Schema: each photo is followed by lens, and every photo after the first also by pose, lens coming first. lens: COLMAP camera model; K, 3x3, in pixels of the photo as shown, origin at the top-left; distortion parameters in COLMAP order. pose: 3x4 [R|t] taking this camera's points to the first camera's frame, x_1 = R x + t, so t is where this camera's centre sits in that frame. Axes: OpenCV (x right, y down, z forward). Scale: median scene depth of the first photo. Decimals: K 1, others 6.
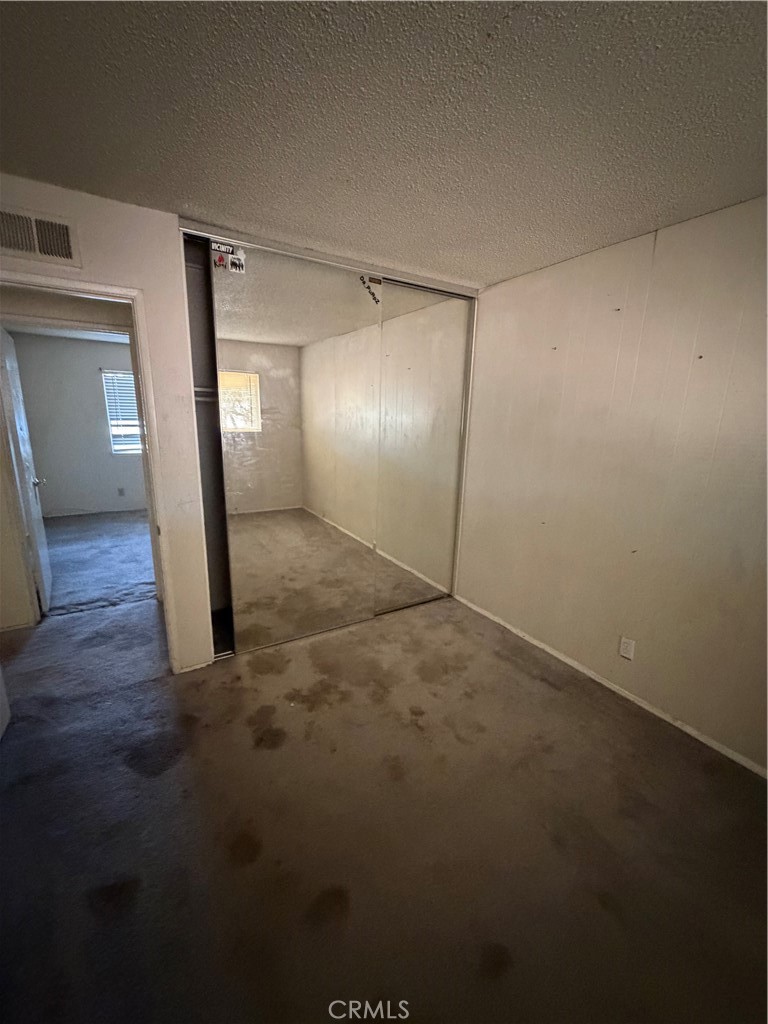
lens RADIAL K [[408.0, 0, 386.2], [0, 408.0, 512.1], [0, 0, 1]] dist [-0.000501, 0.000392]
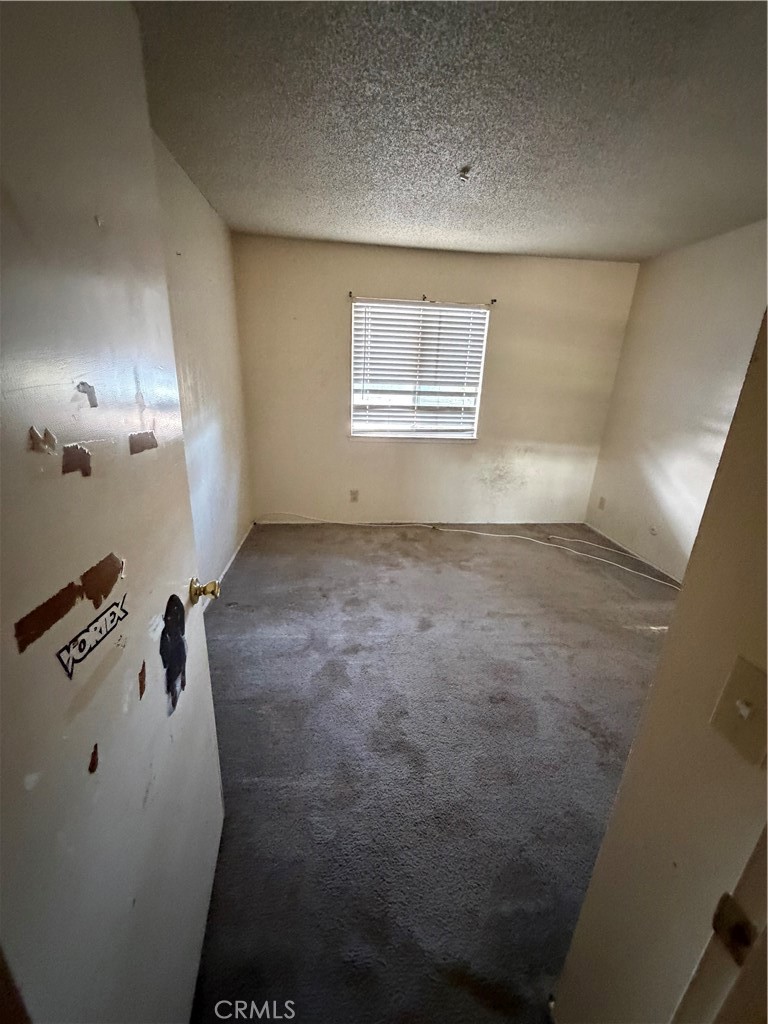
lens RADIAL K [[408.0, 0, 380.7], [0, 408.0, 514.3], [0, 0, 1]] dist [-0.000501, 0.000392]
pose [[0.897038, 0.159050, -0.412342, -0.353086], [-0.125677, 0.986281, 0.107026, -0.098227], [0.423707, -0.044185, 0.904721, 0.447676]]
